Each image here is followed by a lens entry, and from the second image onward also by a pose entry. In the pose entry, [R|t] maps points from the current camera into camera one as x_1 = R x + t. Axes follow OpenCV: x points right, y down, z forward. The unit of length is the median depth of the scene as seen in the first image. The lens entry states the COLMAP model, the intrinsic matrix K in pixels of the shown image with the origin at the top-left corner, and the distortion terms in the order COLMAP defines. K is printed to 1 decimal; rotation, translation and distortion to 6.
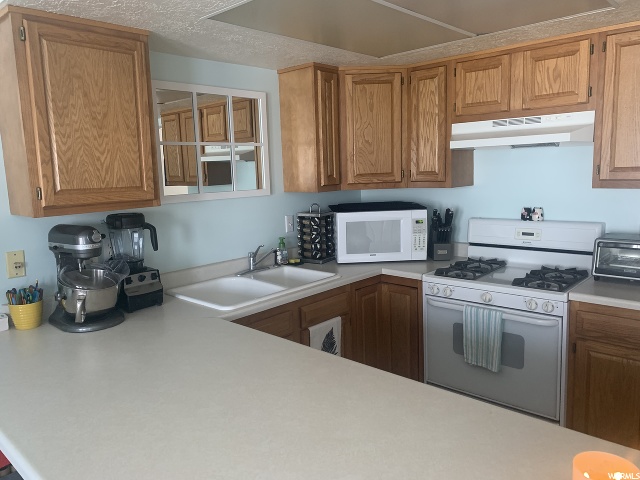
lens RADIAL K [[494.6, 0, 318.3], [0, 494.6, 228.2], [0, 0, 1]] dist [0.035921, -0.005475]
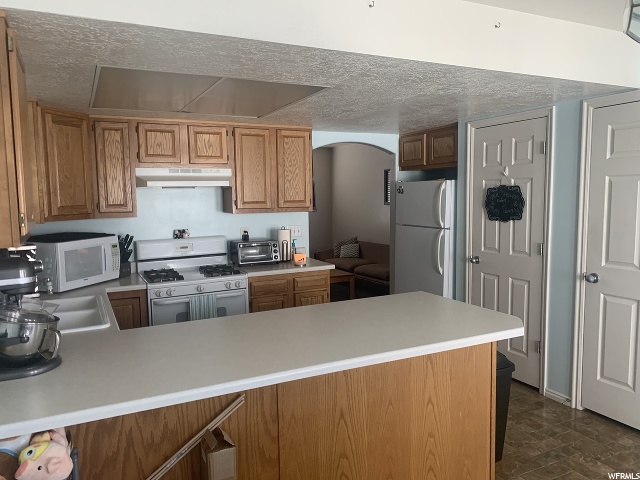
lens RADIAL K [[483.5, 0, 320.0], [0, 483.5, 240.0], [0, 0, 1]] dist [0.001000, -0.001632]
pose [[0.342688, -0.061693, 0.937422, -0.793143], [0.121741, 0.992344, 0.020804, 0.009099], [-0.931528, 0.106993, 0.347575, 0.141885]]
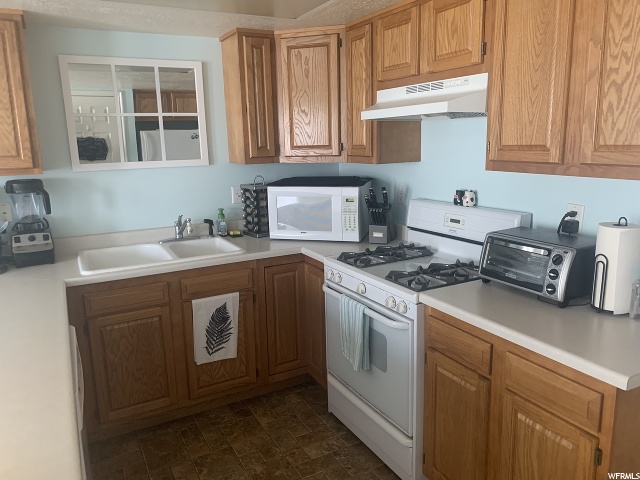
lens RADIAL K [[494.6, 0, 318.3], [0, 494.6, 228.2], [0, 0, 1]] dist [0.035921, -0.005475]
pose [[0.942088, 0.070147, -0.327947, 0.498257], [-0.047251, 0.995889, 0.077282, -0.031955], [0.332020, -0.057311, 0.941530, 0.128654]]
